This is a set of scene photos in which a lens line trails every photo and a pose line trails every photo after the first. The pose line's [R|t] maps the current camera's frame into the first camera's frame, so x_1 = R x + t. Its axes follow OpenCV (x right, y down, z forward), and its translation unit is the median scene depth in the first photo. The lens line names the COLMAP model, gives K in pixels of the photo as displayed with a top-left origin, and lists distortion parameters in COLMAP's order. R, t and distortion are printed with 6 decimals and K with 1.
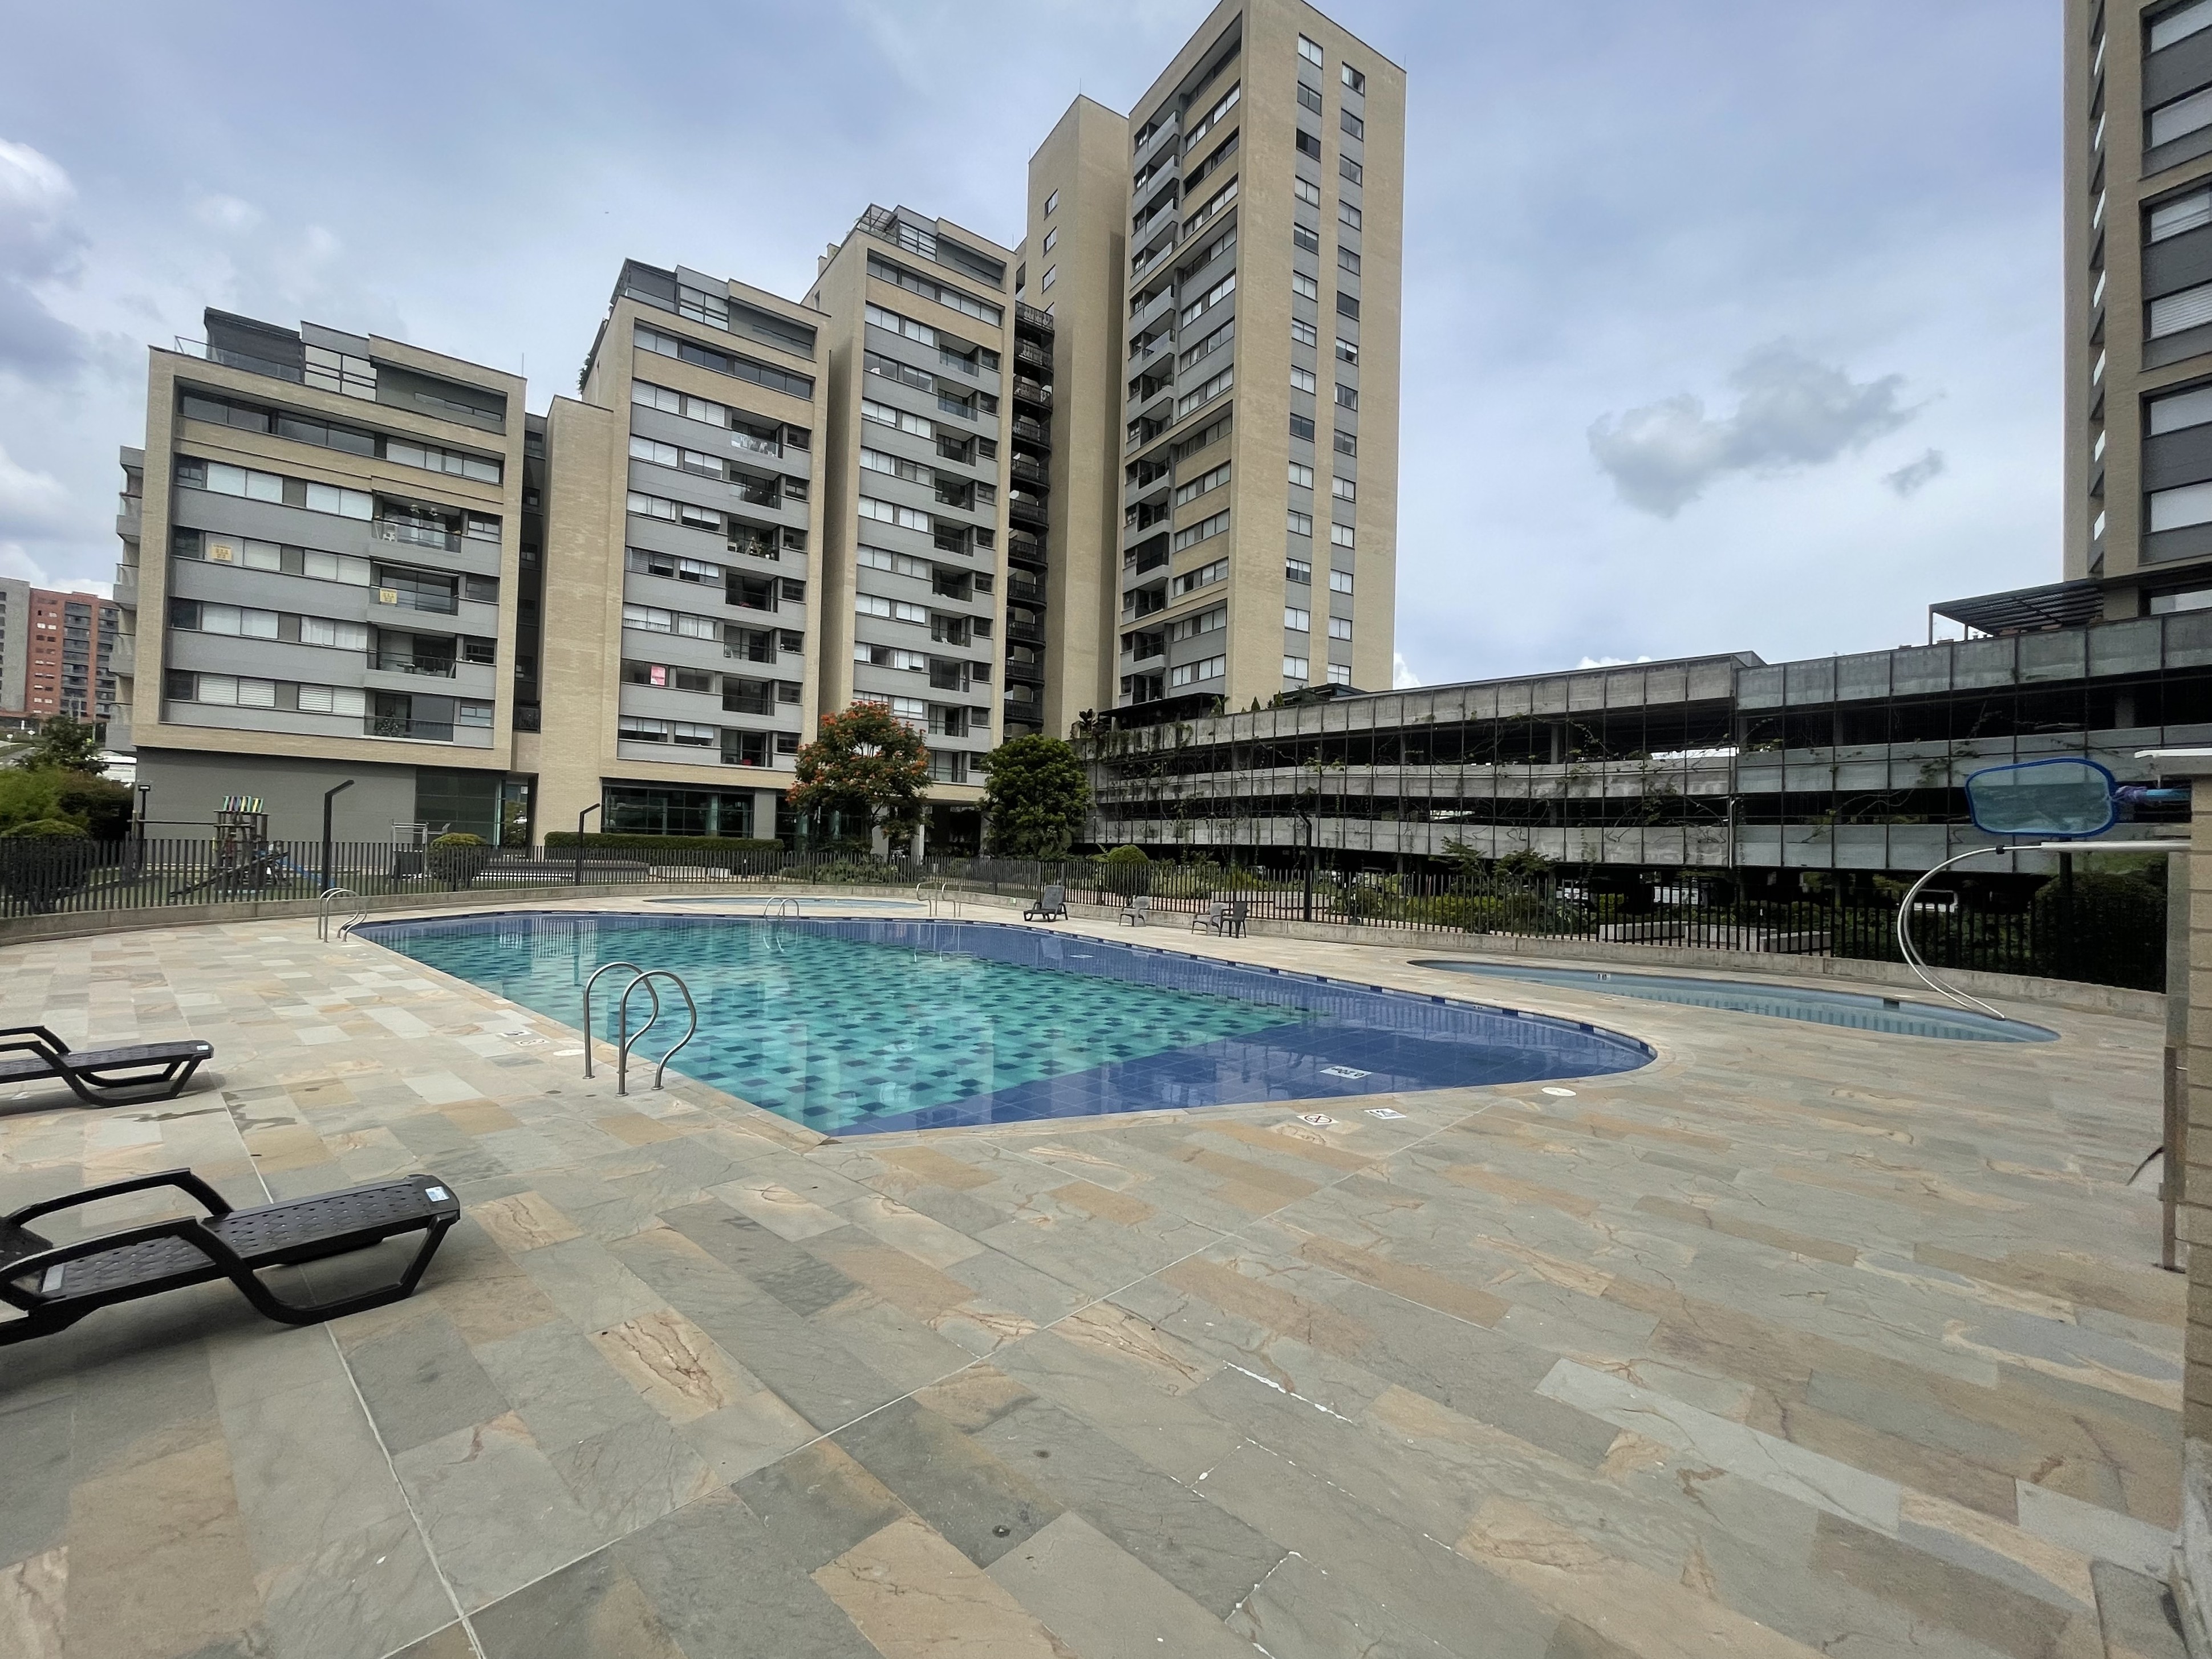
lens RADIAL K [[921.1, 0, 1106.0], [0, 921.1, 829.5], [0, 0, 1]] dist [-0.001684, -0.000312]
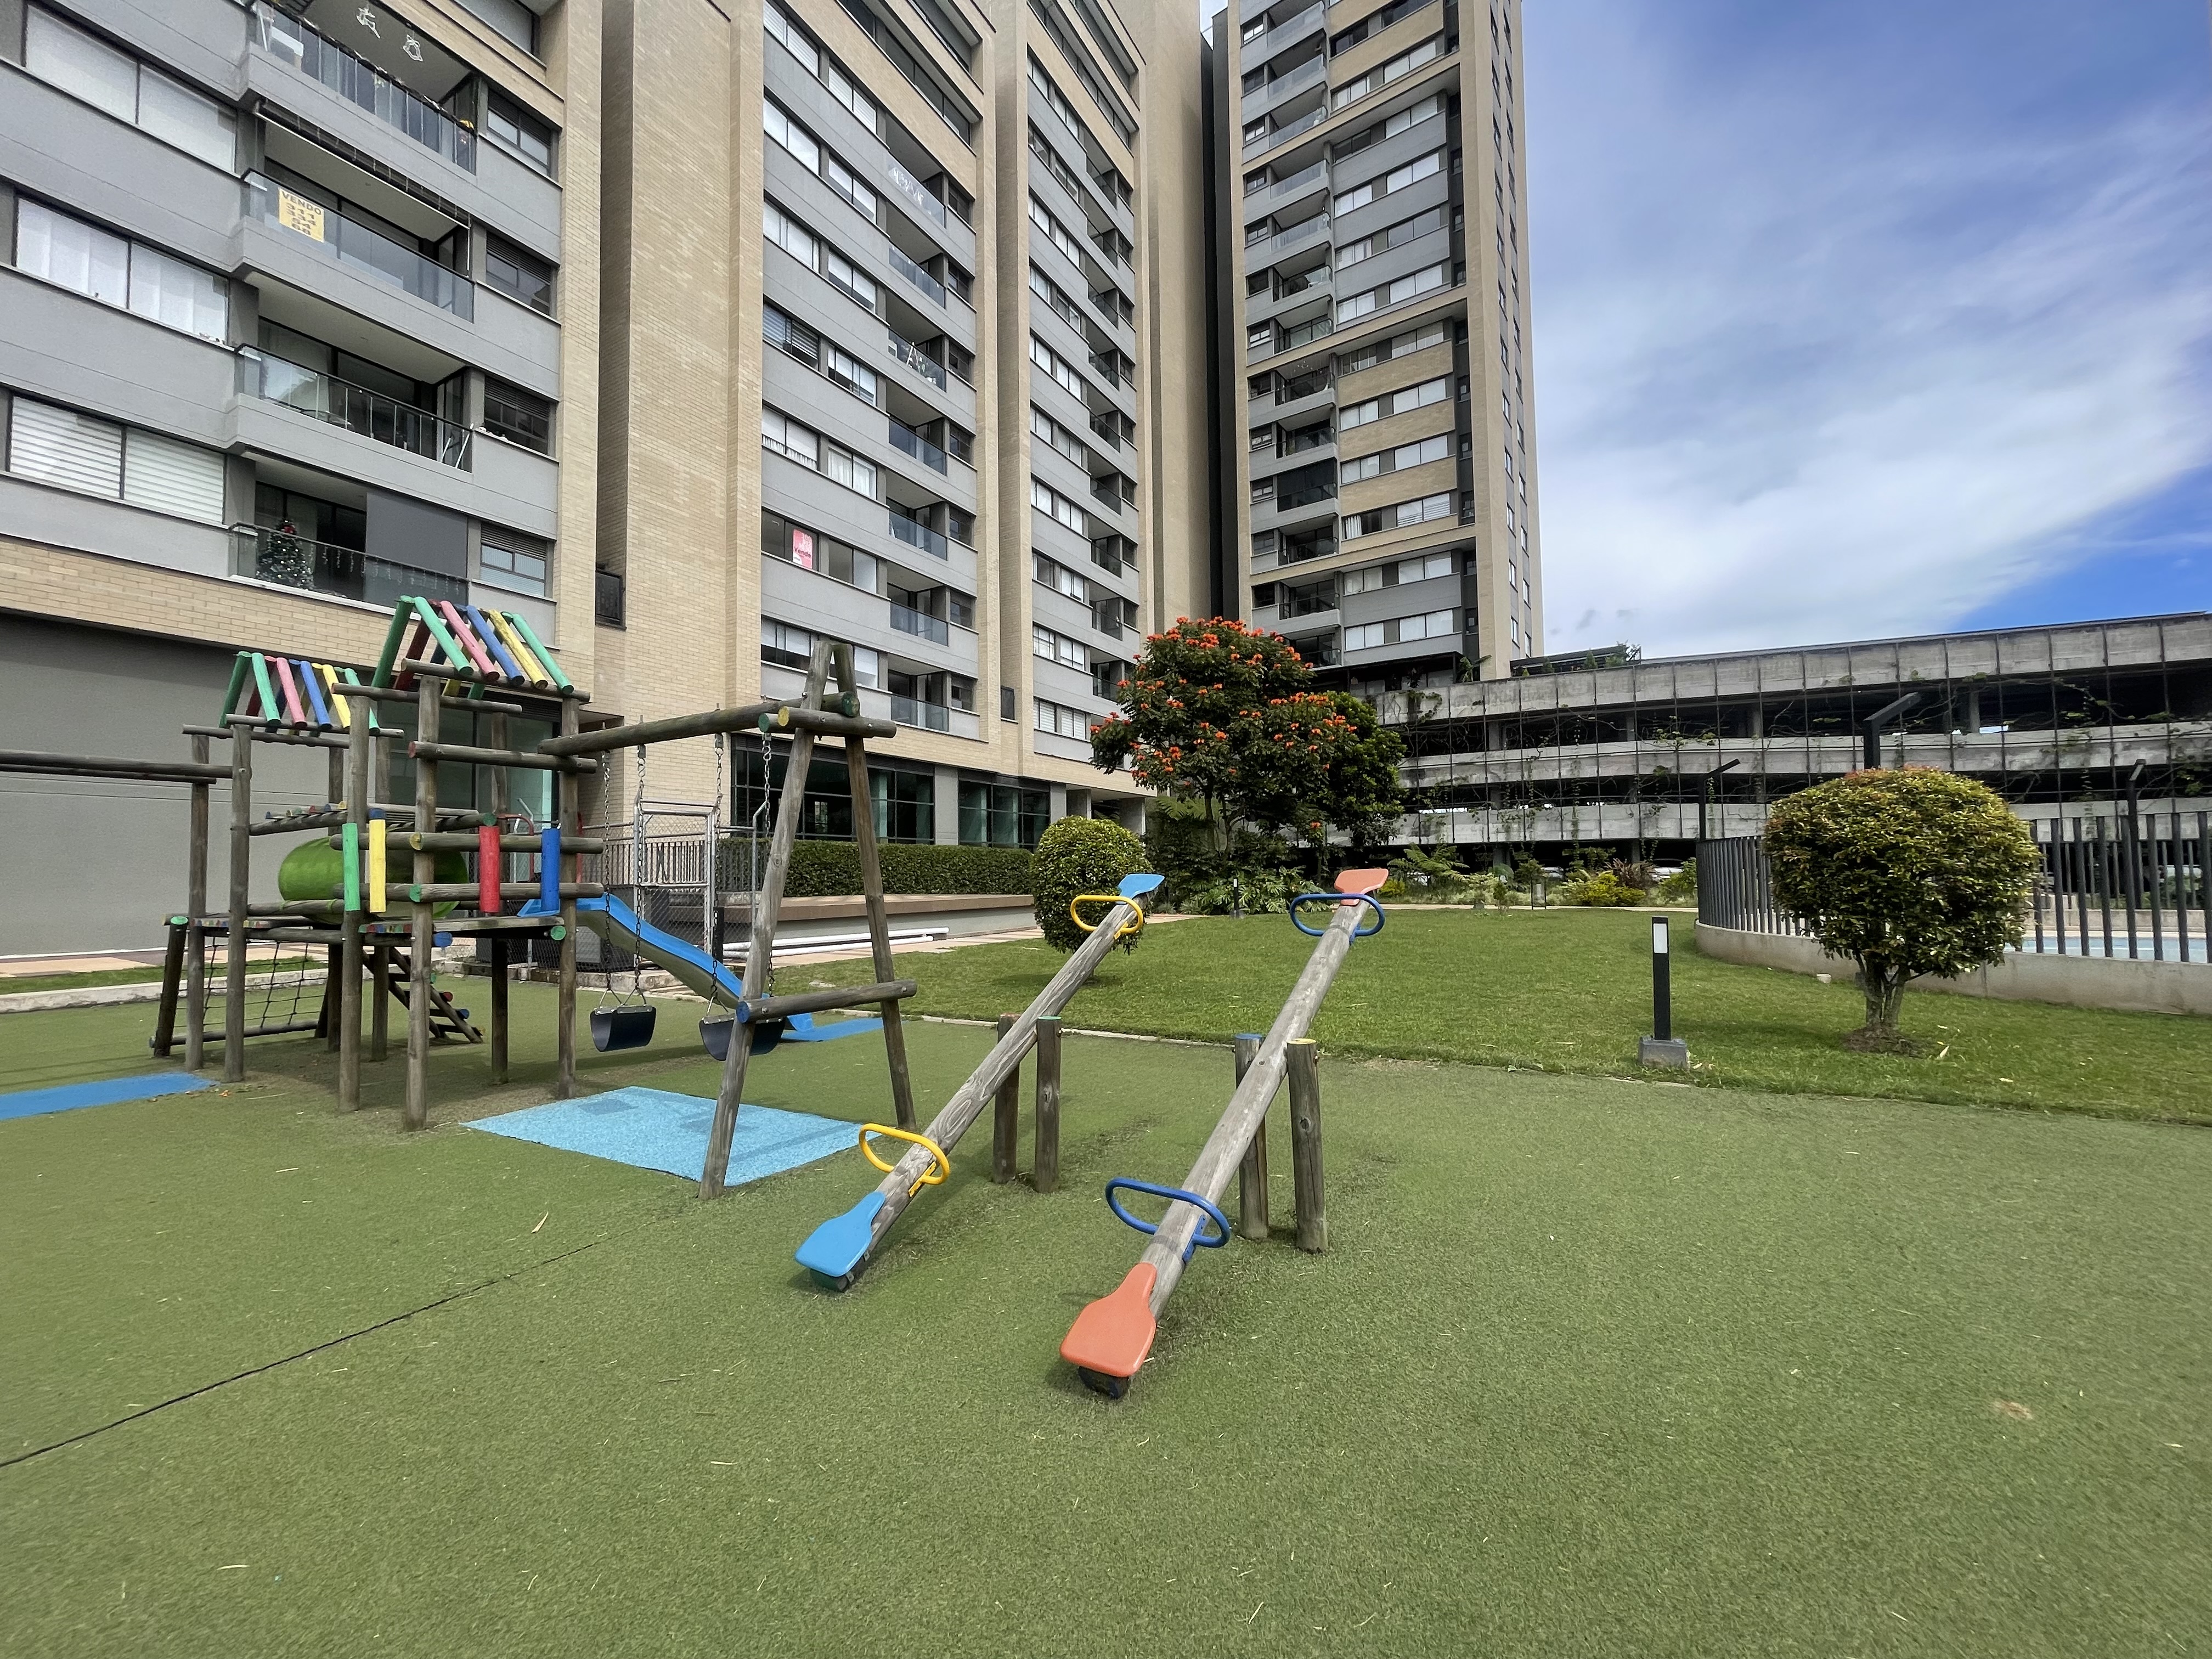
lens RADIAL K [[880.8, 0, 1106.0], [0, 880.8, 829.5], [0, 0, 1]] dist [-0.021699, 0.009858]
pose [[0.921813, -0.021924, 0.387015, -0.489527], [0.029410, 0.999477, -0.013430, 0.006072], [-0.386518, 0.023762, 0.921976, 0.439556]]
